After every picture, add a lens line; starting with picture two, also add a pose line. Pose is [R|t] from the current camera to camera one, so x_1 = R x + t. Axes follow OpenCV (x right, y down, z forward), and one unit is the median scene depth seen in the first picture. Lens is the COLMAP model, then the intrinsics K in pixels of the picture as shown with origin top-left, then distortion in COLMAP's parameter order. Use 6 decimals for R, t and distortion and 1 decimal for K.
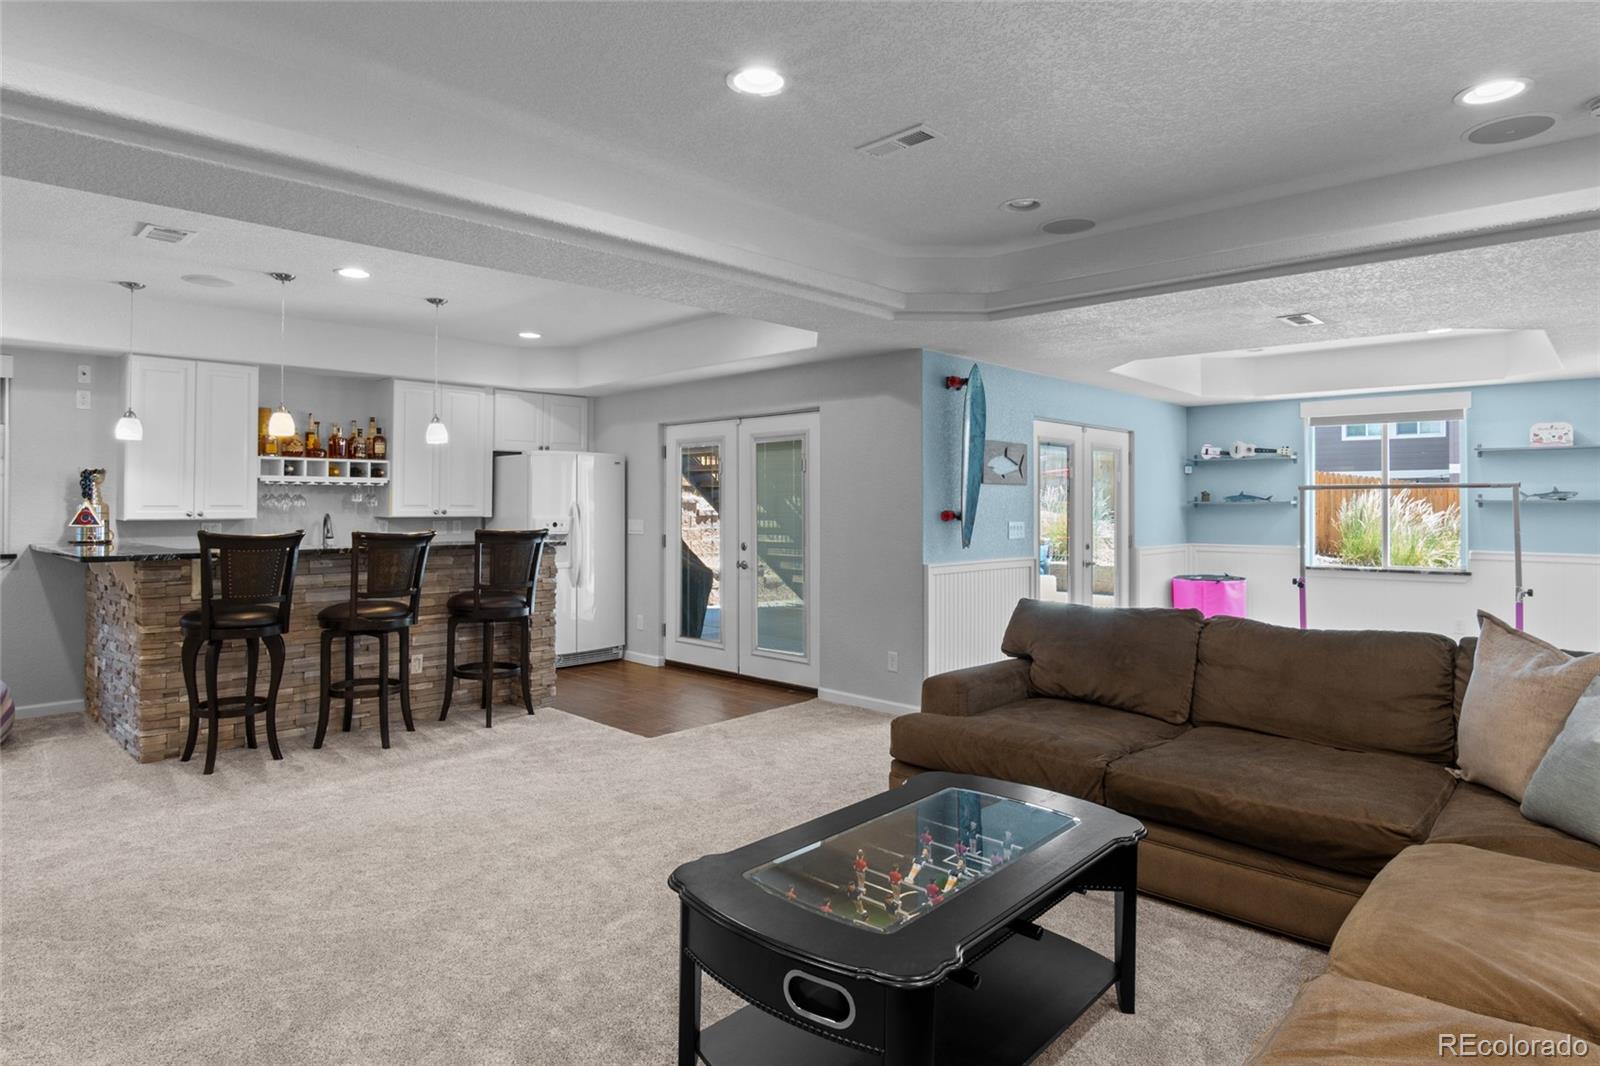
lens RADIAL K [[865.1, 0, 798.7], [0, 865.1, 515.8], [0, 0, 1]] dist [-0.026460, 0.001142]
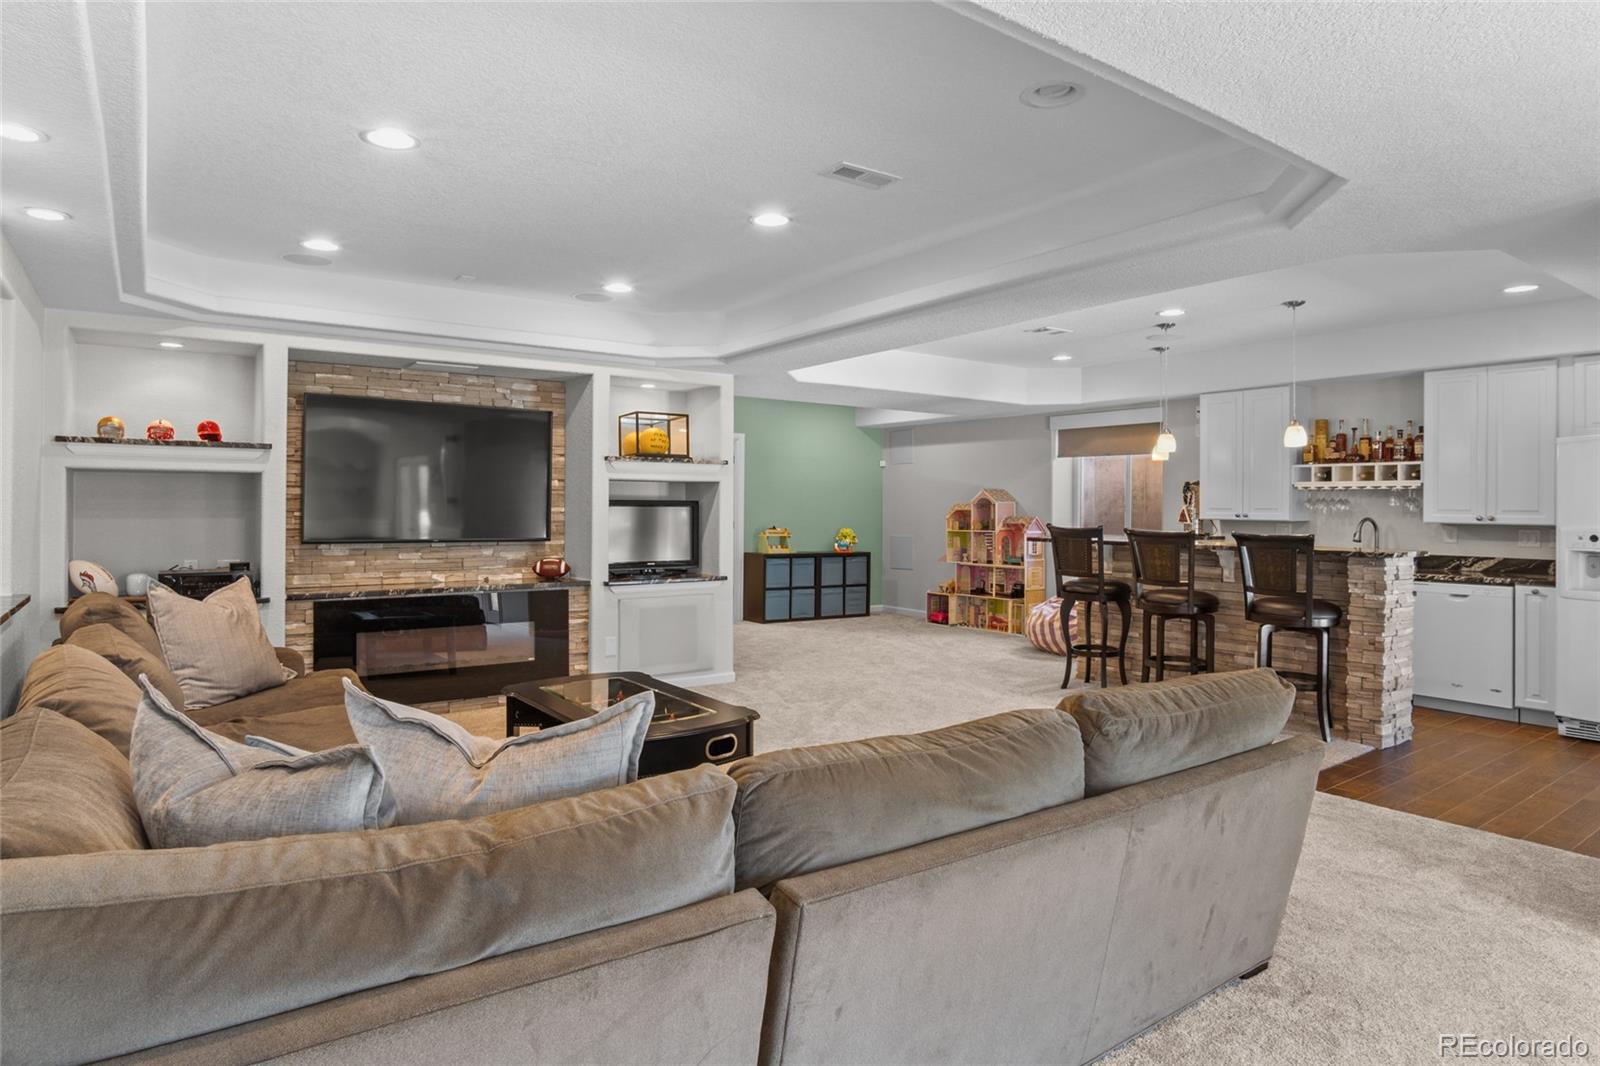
lens RADIAL K [[929.7, 0, 800.0], [0, 929.7, 533.0], [0, 0, 1]] dist [-0.023193, 0.001180]
pose [[-0.179150, 0.027341, -0.983442, 0.645479], [-0.019725, 0.999313, 0.031375, -0.005576], [0.983624, 0.025019, -0.178488, 0.552957]]
